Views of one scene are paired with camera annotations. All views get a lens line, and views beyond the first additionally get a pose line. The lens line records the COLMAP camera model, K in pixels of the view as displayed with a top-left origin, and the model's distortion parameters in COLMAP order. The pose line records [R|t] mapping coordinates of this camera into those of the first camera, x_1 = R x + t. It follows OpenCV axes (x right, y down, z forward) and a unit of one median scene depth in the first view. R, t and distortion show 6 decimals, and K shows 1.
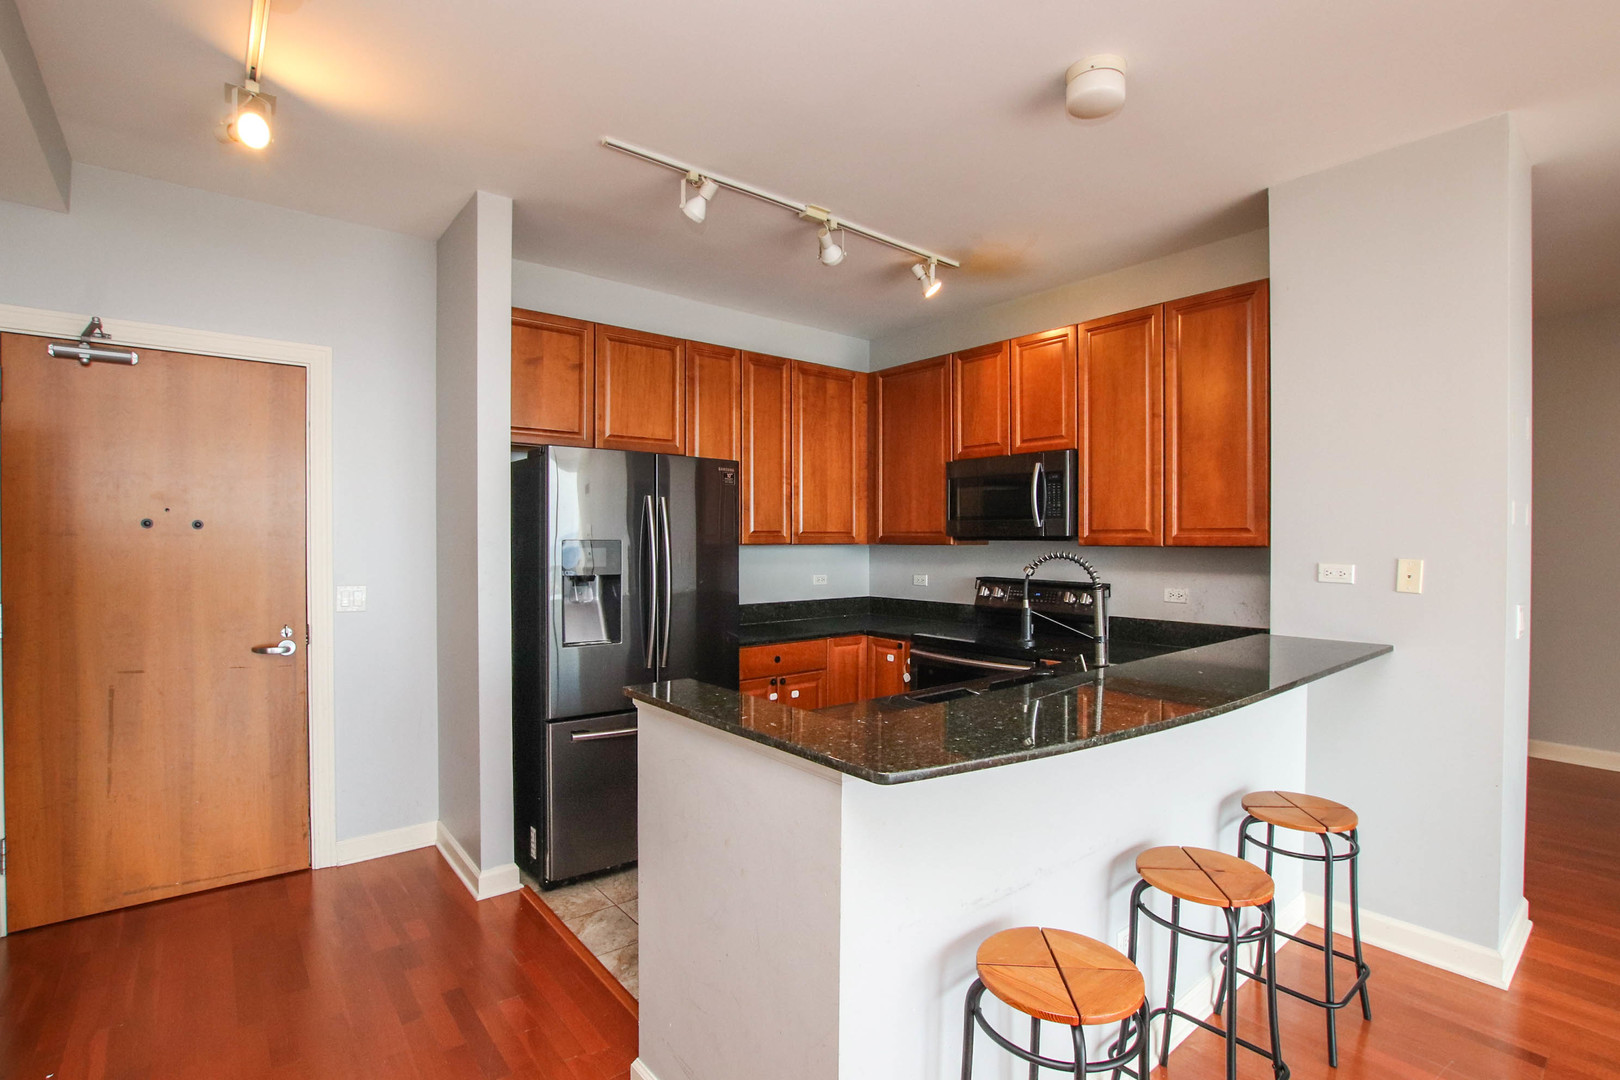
lens RADIAL K [[759.3, 0, 804.1], [0, 759.3, 541.7], [0, 0, 1]] dist [-0.032334, 0.003766]
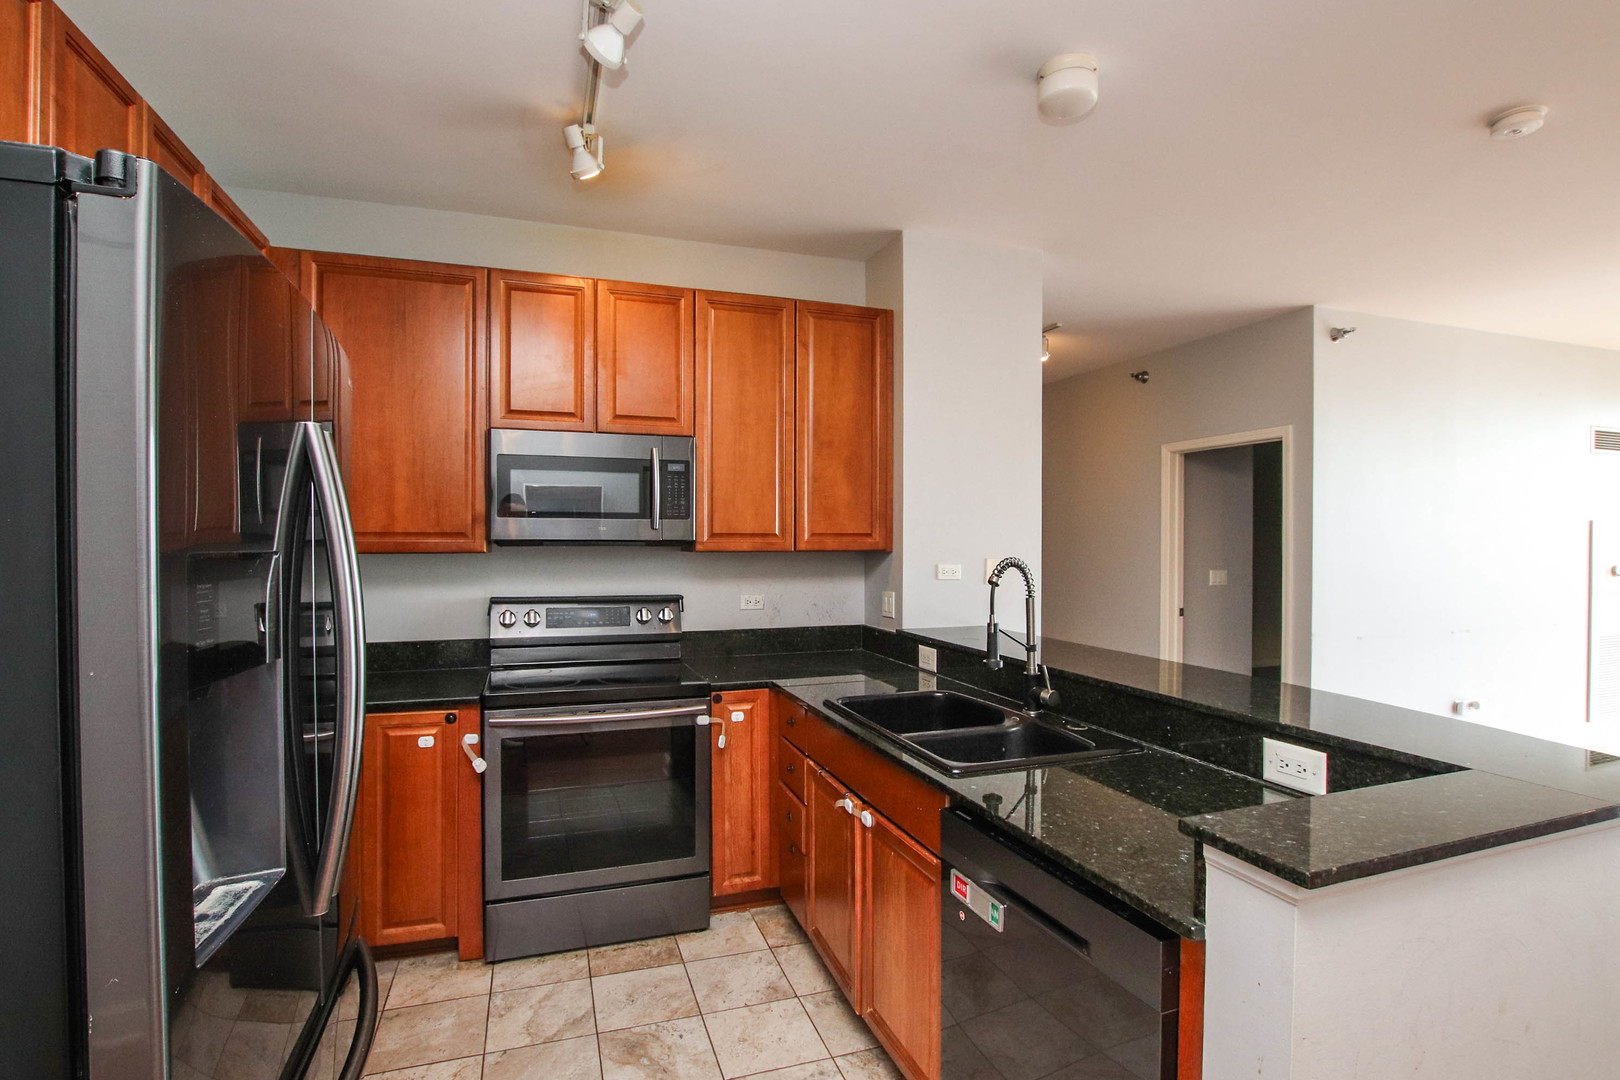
lens RADIAL K [[759.3, 0, 808.4], [0, 759.3, 542.9], [0, 0, 1]] dist [-0.032334, 0.003766]
pose [[0.331120, -0.000975, 0.943588, -0.443570], [-0.000771, 0.999999, 0.001304, -0.005803], [-0.943588, -0.001159, 0.331119, 0.673521]]
